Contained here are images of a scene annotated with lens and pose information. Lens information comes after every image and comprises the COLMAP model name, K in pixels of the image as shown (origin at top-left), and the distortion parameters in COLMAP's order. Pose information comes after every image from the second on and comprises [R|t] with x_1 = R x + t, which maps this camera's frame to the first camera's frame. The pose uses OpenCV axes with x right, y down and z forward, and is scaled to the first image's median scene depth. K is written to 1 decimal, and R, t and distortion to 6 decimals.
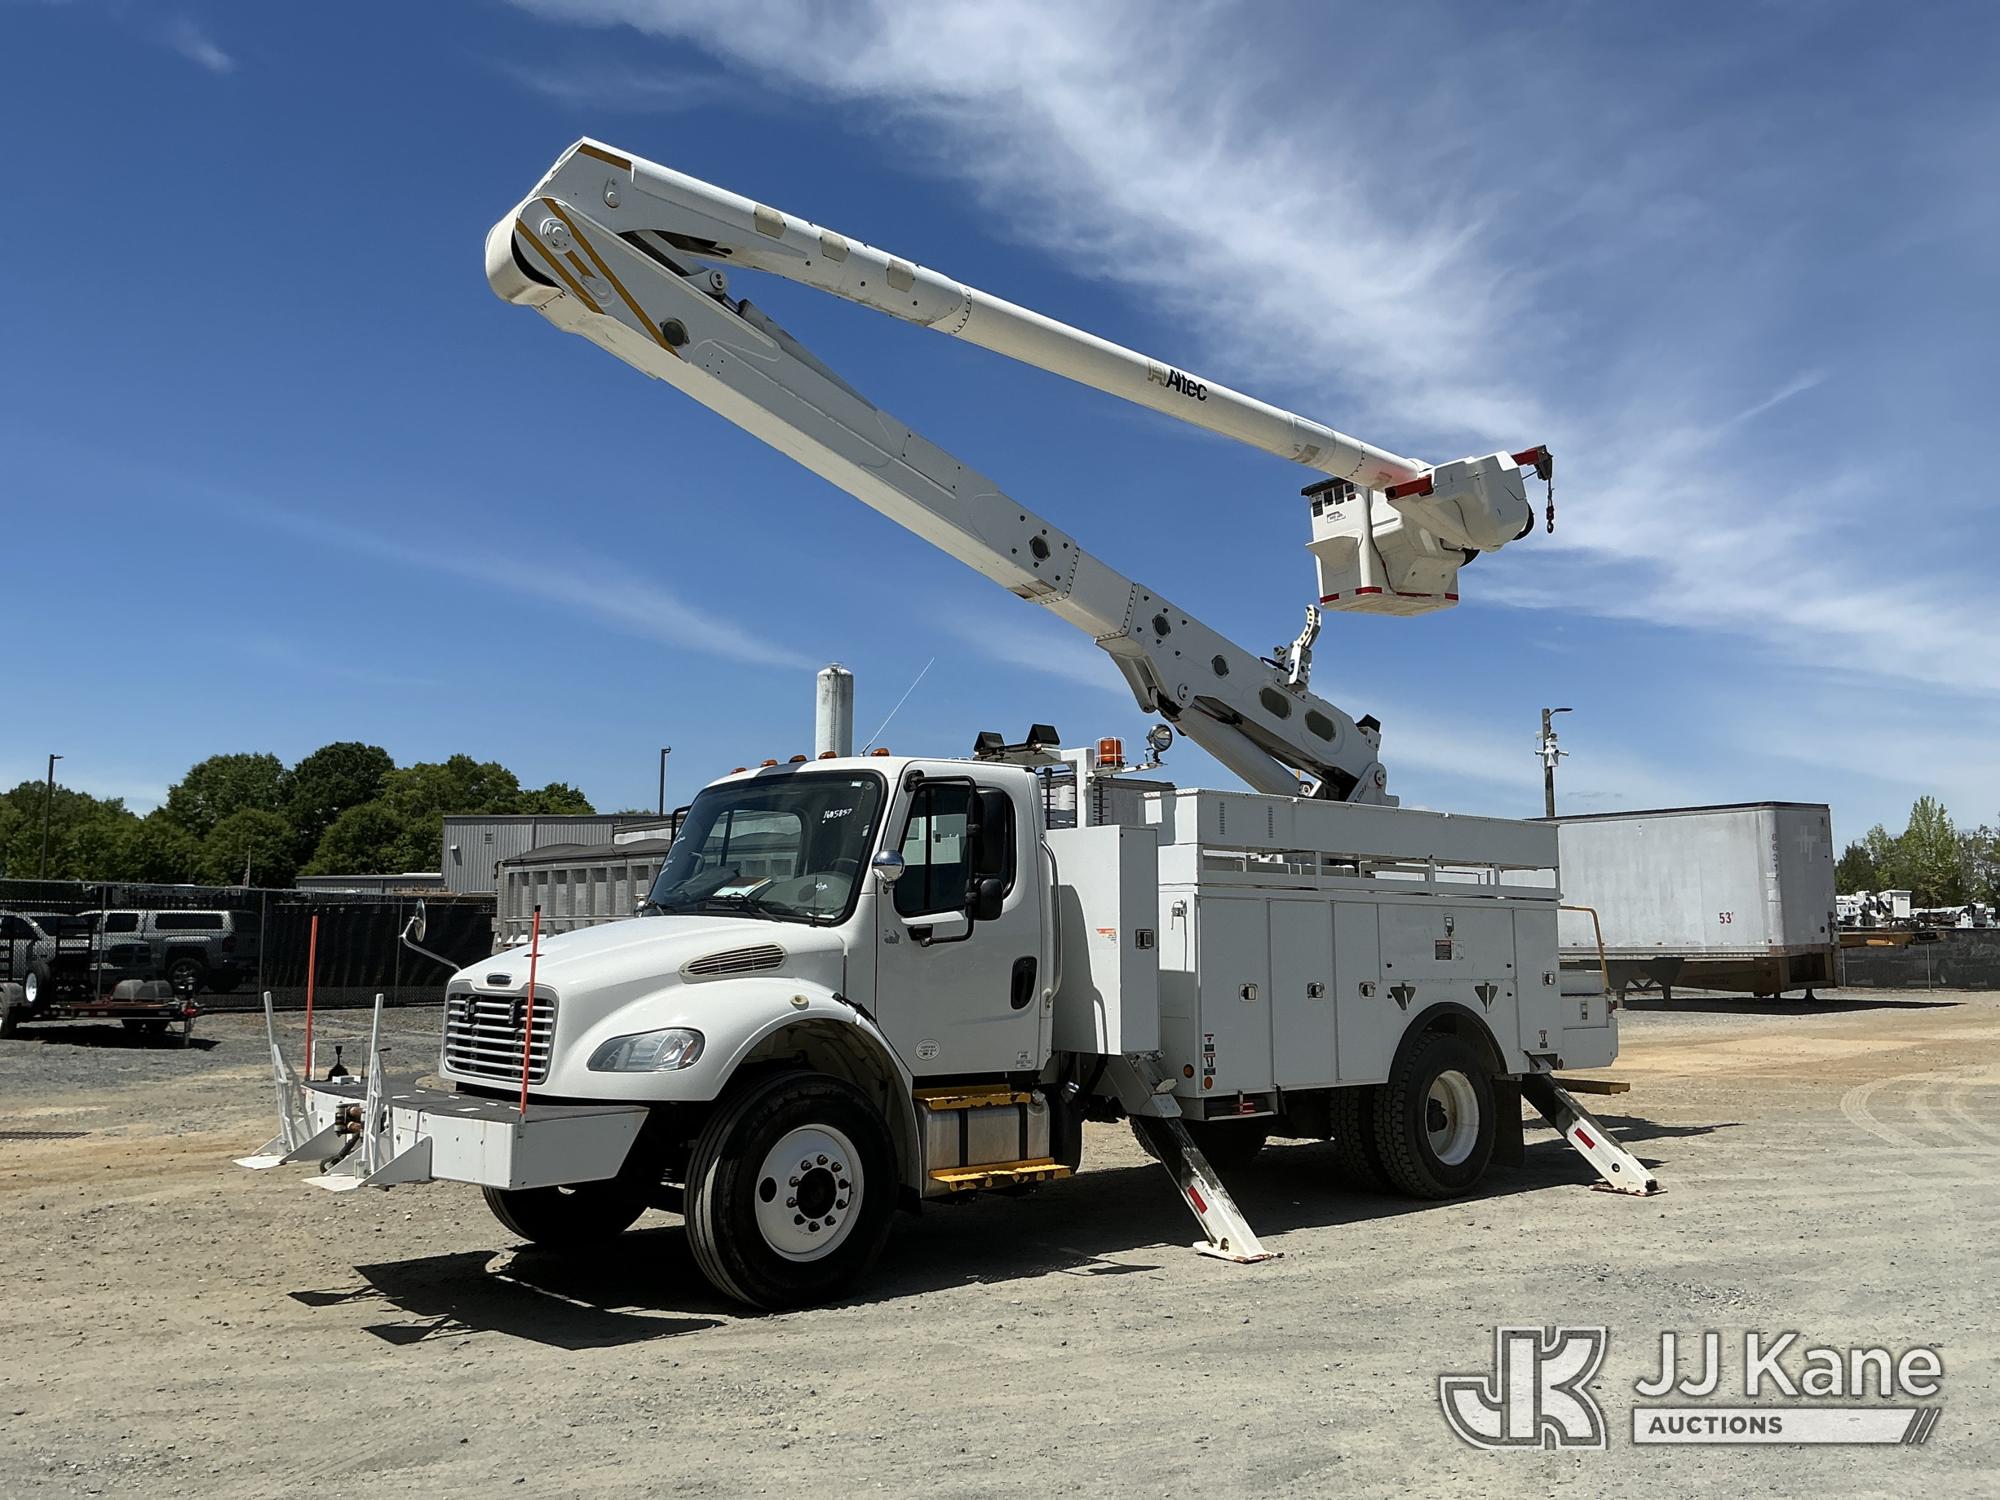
lens RADIAL K [[1401.9, 0, 1000.0], [0, 1401.9, 750.0], [0, 0, 1]] dist [0.082865, 0.000181]
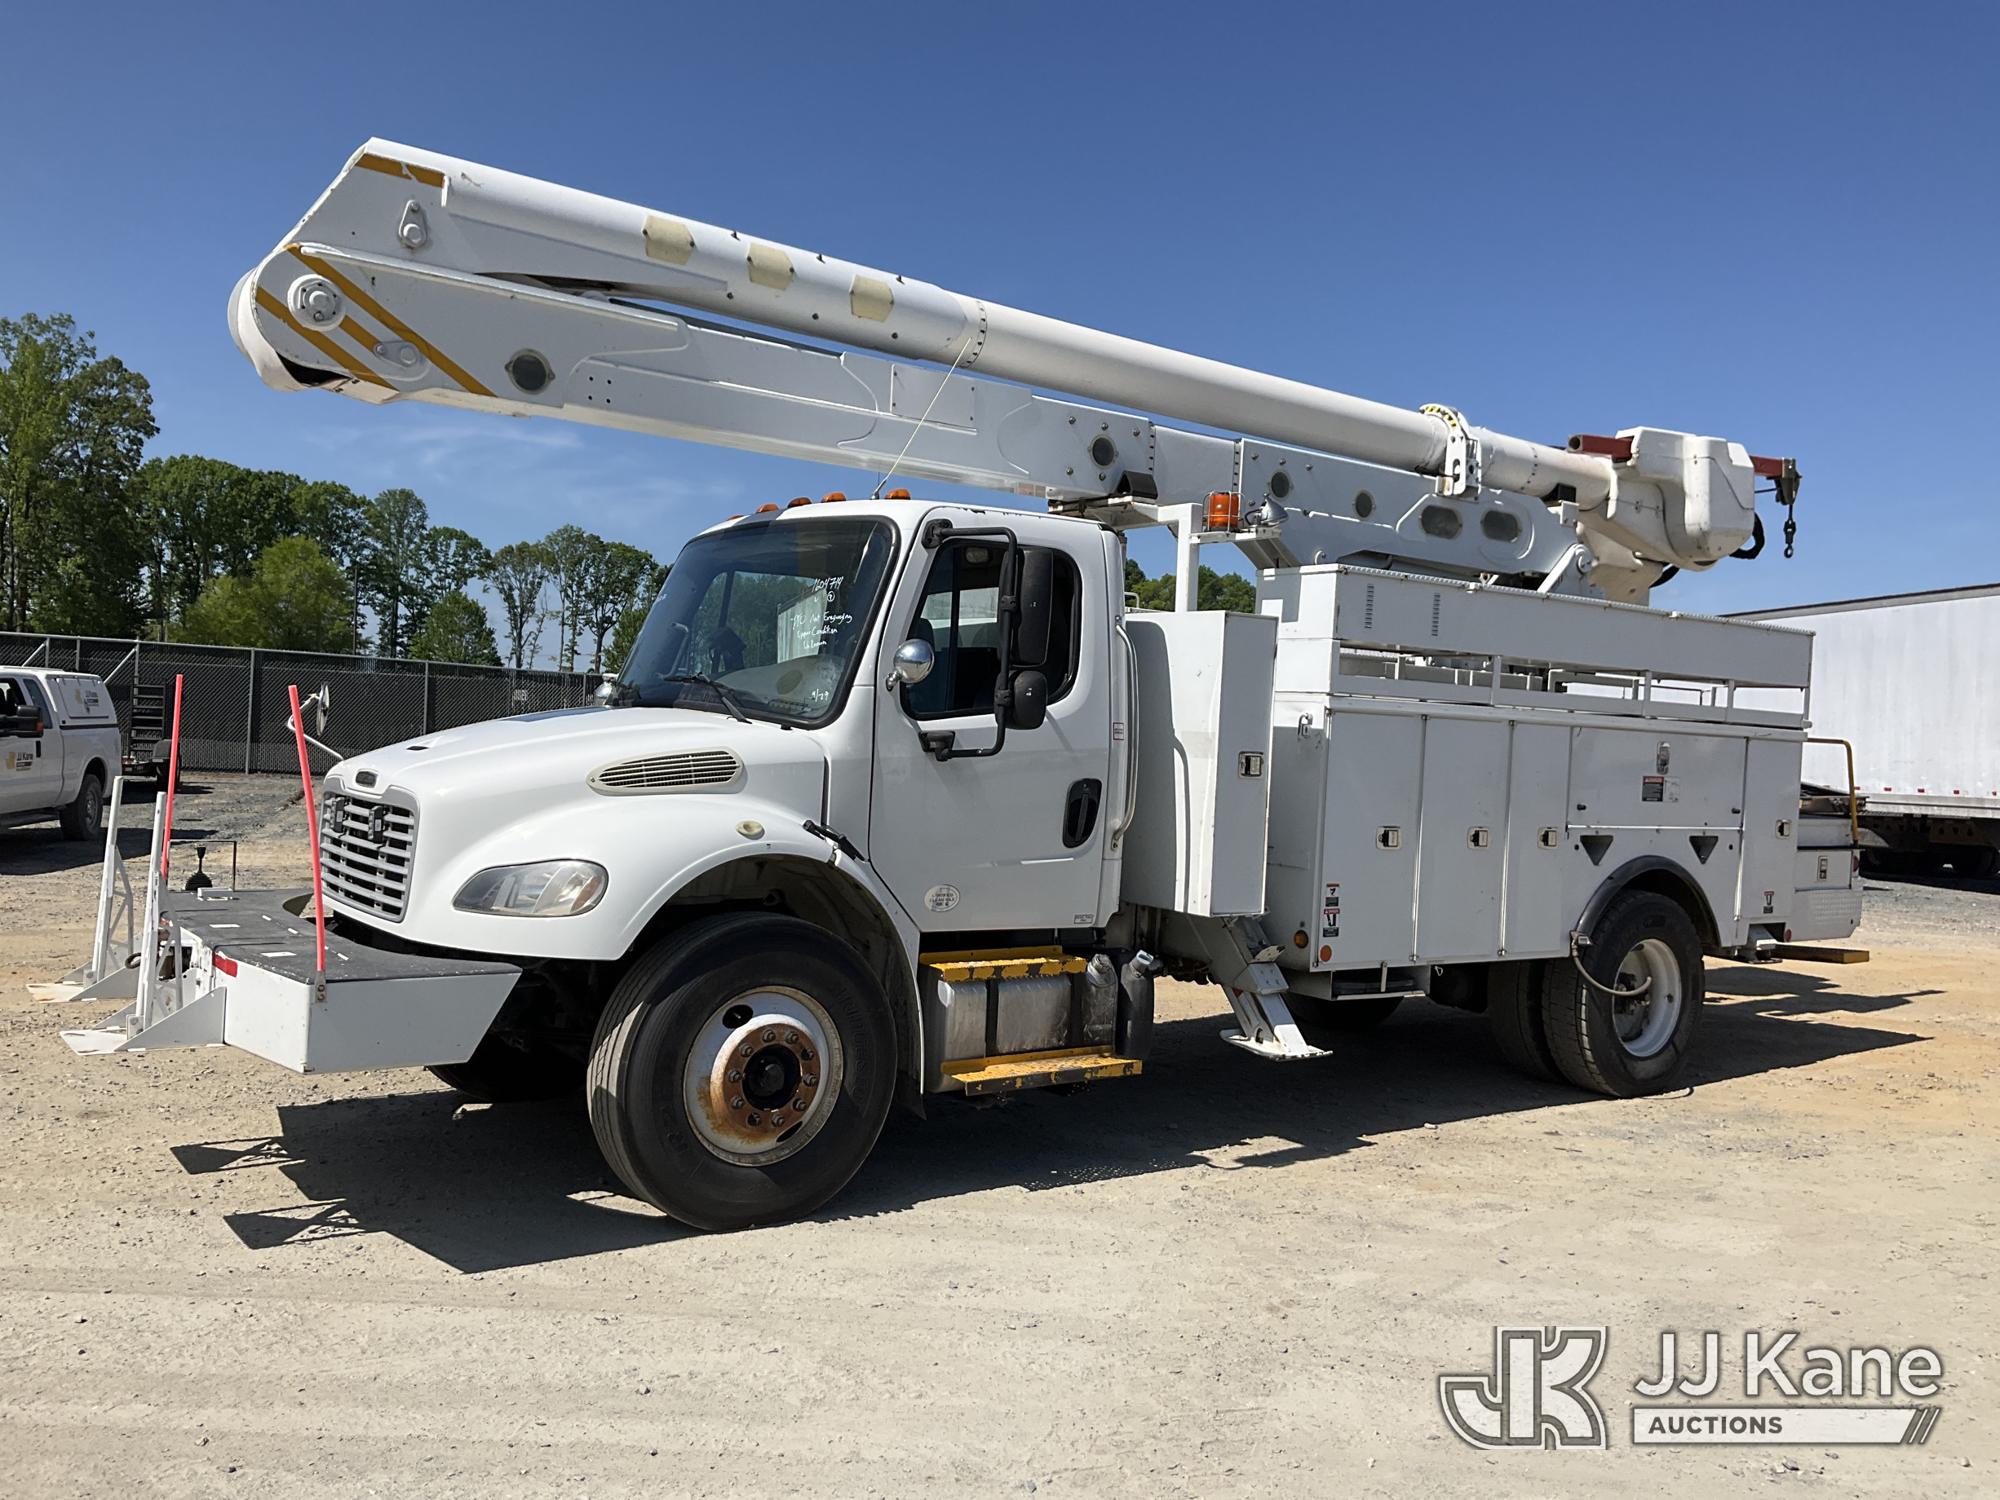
lens RADIAL K [[1562.8, 0, 1000.0], [0, 1562.8, 750.0], [0, 0, 1]] dist [0.079329, 0.000107]
pose [[0.996015, 0.044366, -0.077366, 0.037202], [-0.033241, 0.989653, 0.139581, 0.017820], [0.082758, -0.136453, 0.987184, 0.184474]]
